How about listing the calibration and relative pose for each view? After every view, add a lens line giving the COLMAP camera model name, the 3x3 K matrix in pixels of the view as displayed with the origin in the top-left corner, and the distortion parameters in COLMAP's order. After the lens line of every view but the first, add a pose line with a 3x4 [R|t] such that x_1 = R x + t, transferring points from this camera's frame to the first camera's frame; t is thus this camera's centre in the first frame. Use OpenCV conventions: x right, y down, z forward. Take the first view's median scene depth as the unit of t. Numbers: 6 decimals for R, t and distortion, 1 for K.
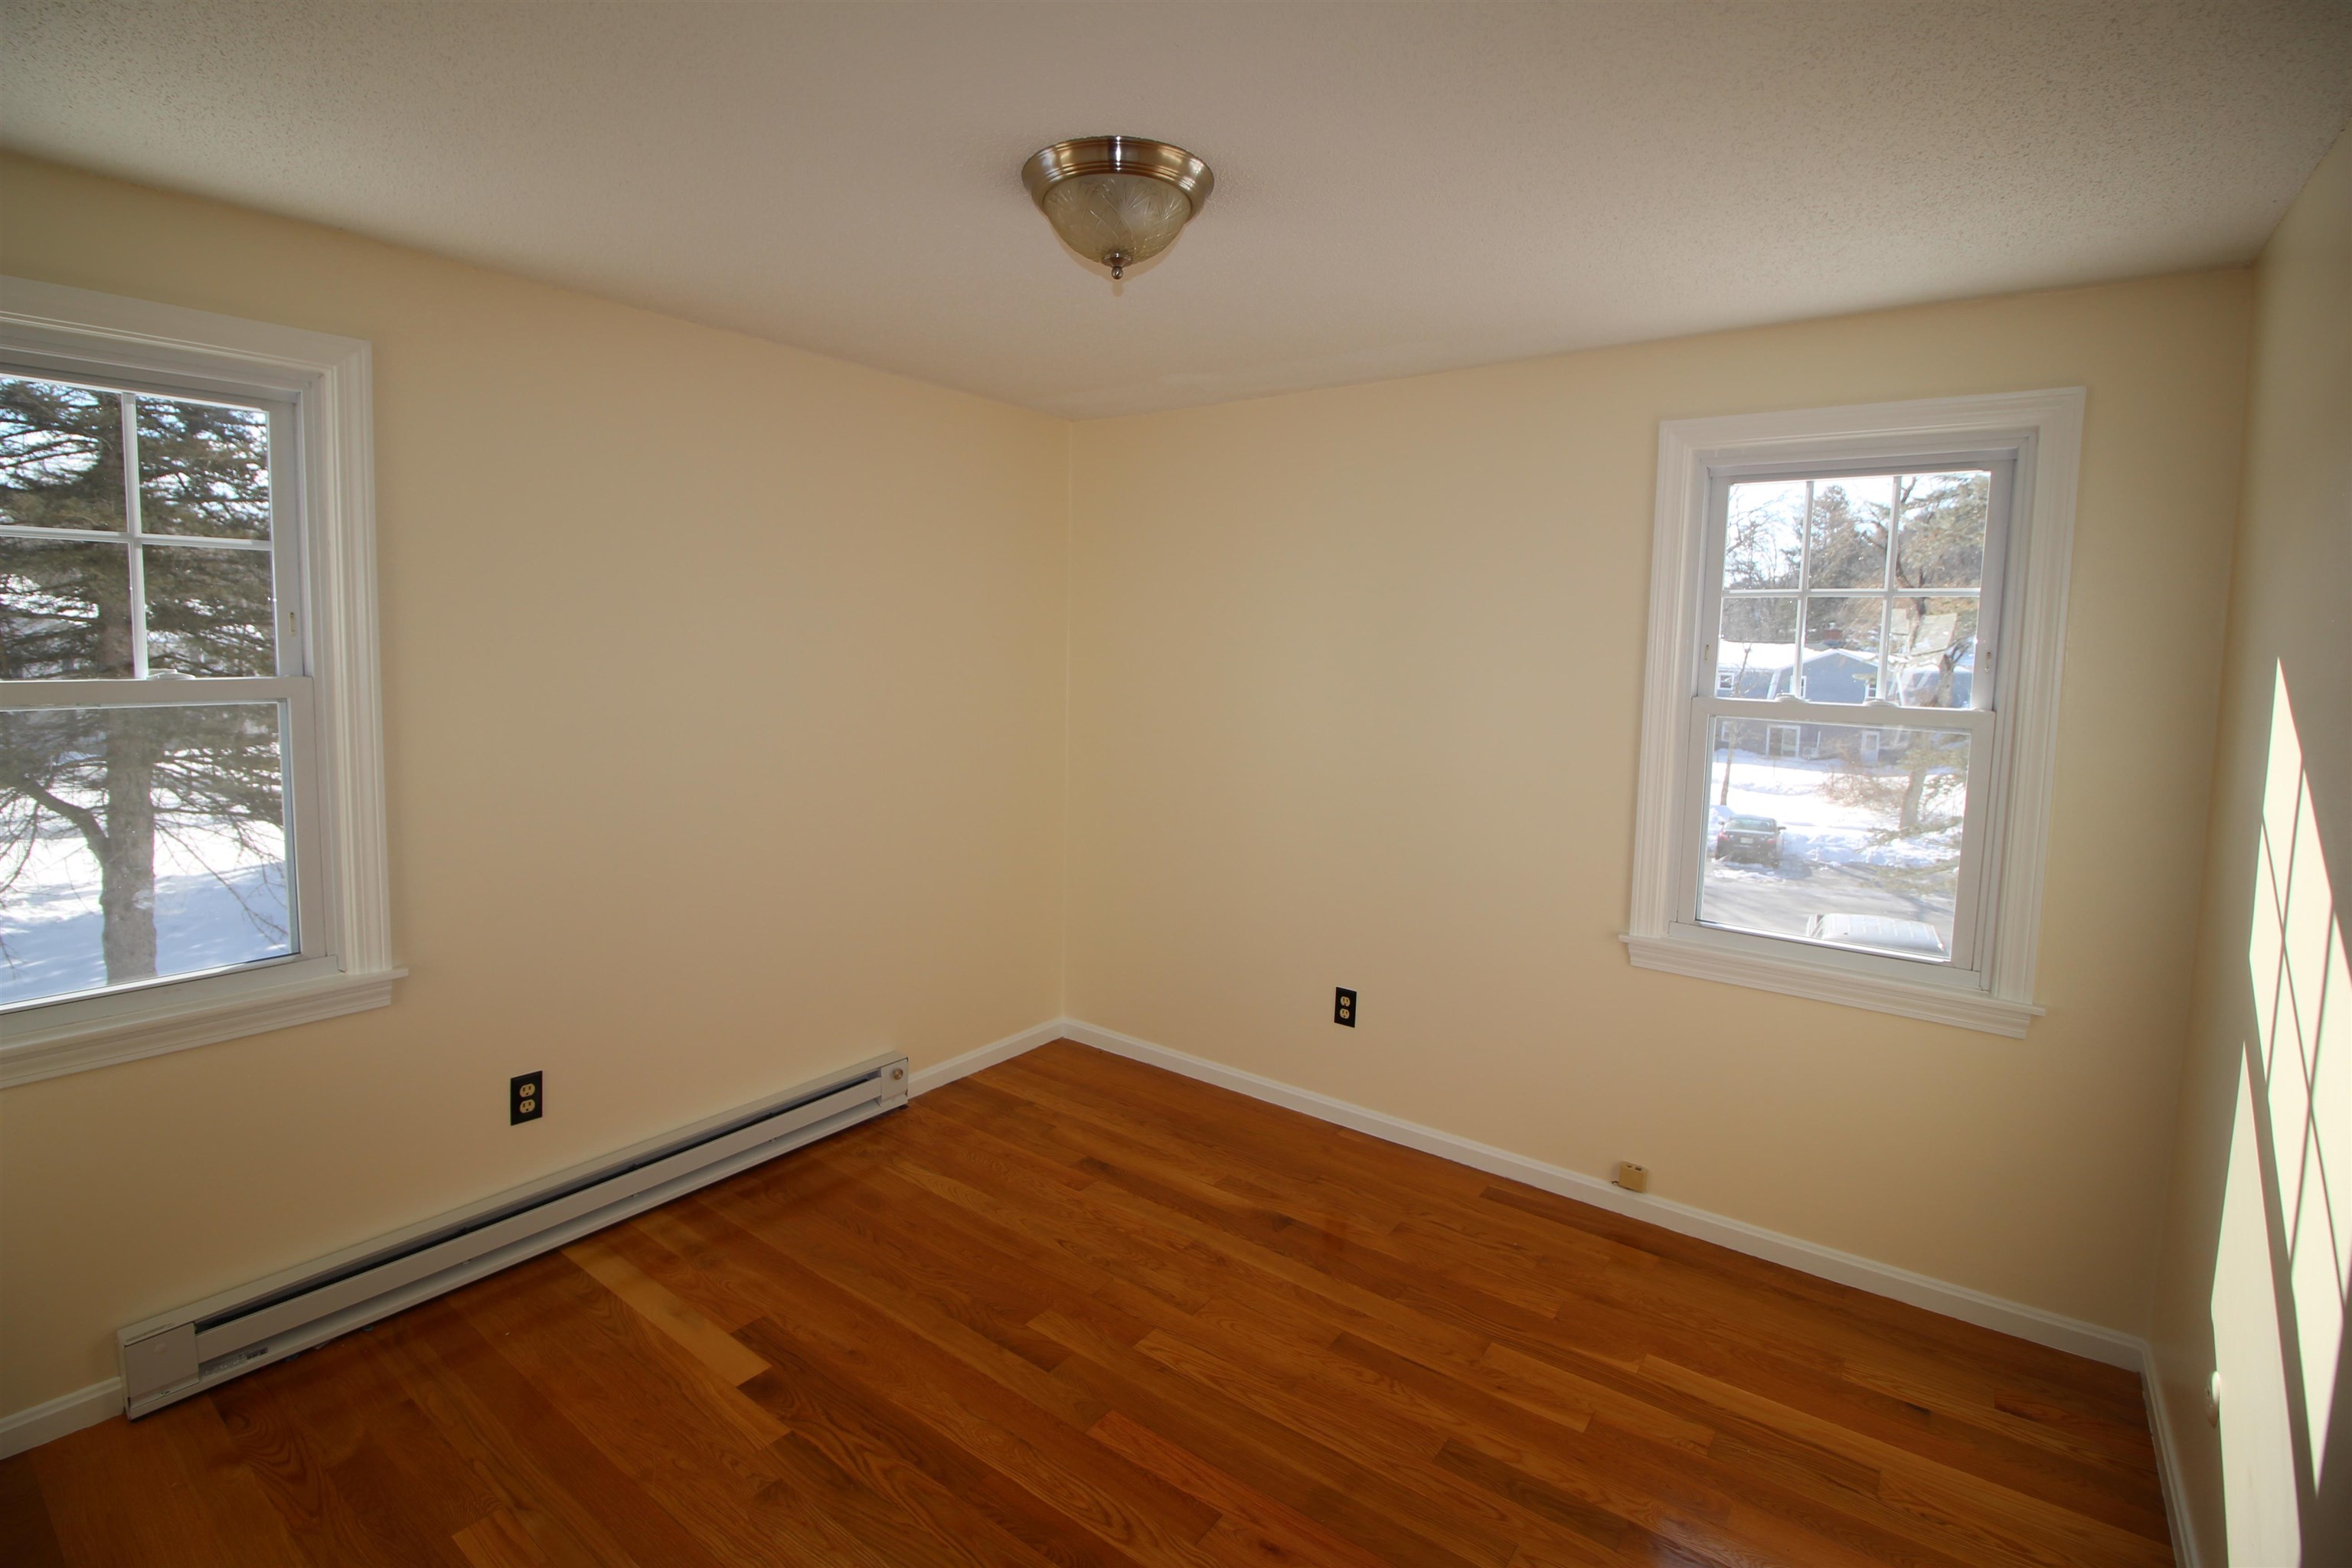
lens RADIAL K [[1123.6, 0, 1170.4], [0, 1123.6, 737.8], [0, 0, 1]] dist [0.002281, -0.015236]
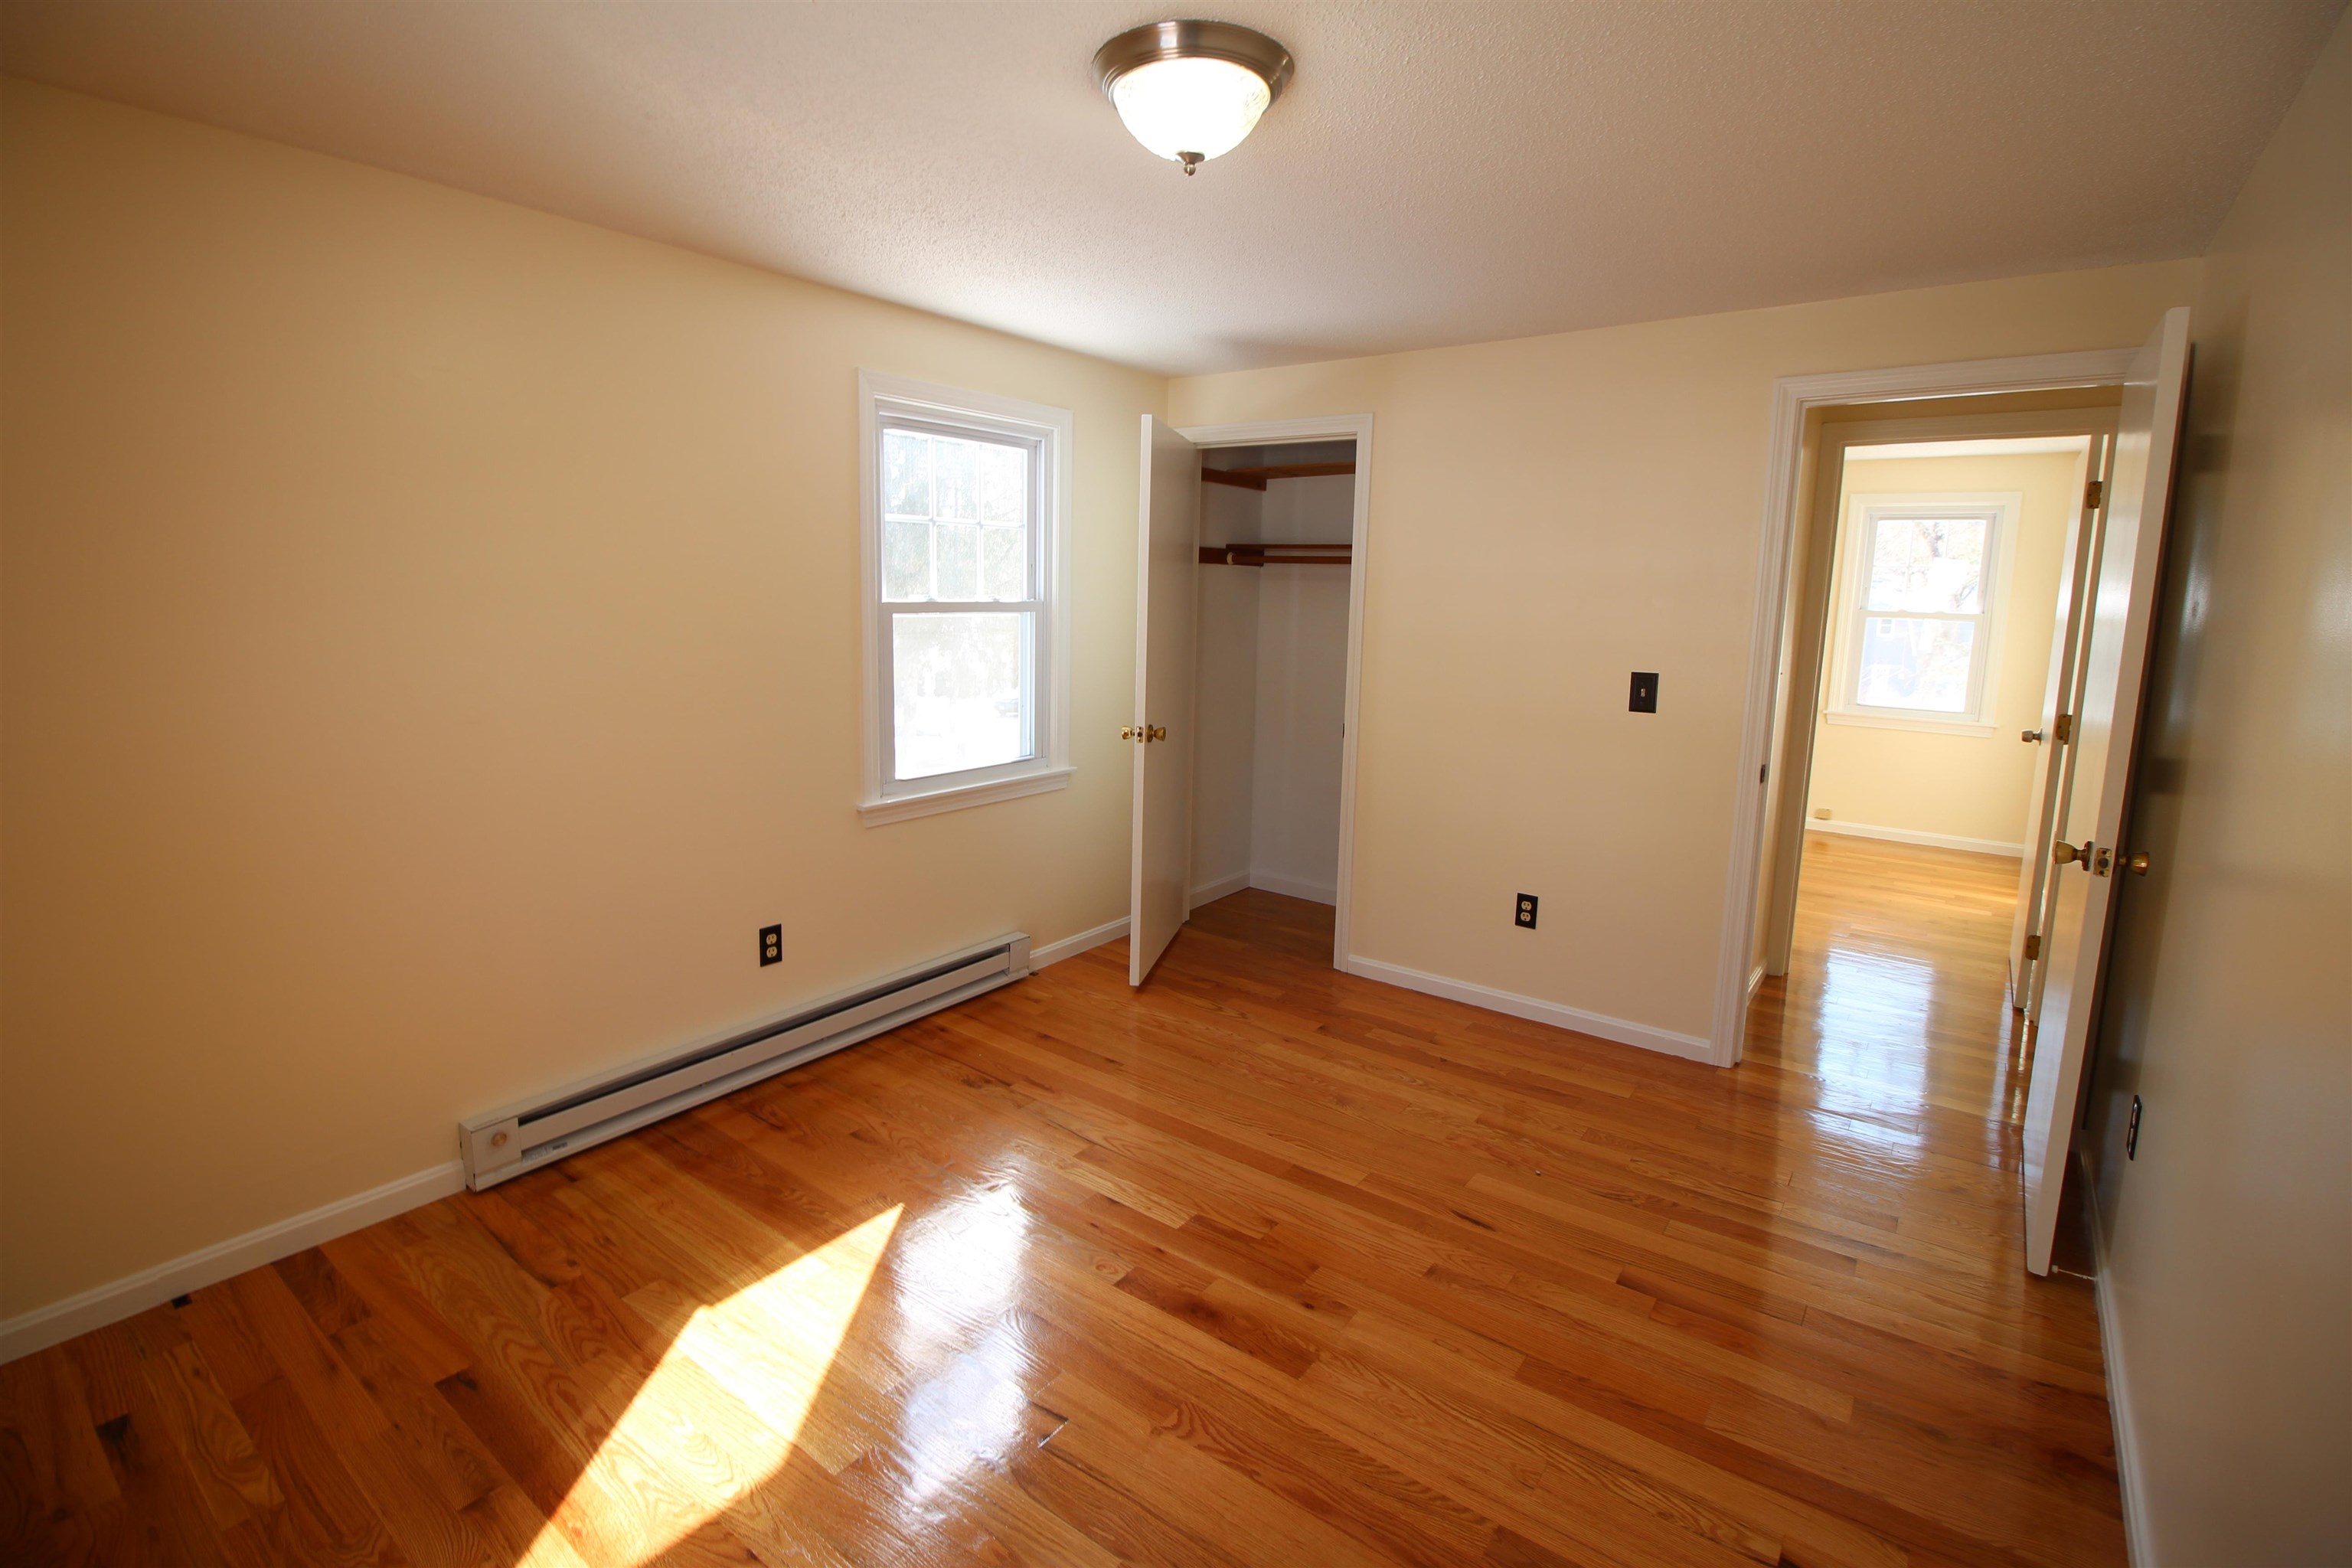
lens RADIAL K [[1123.6, 0, 1170.4], [0, 1123.6, 737.8], [0, 0, 1]] dist [0.002281, -0.015236]
pose [[0.999872, 0.015486, 0.003923, -0.164459], [-0.015696, 0.998026, 0.060812, 0.016944], [-0.002974, -0.060865, 0.998142, -0.227641]]
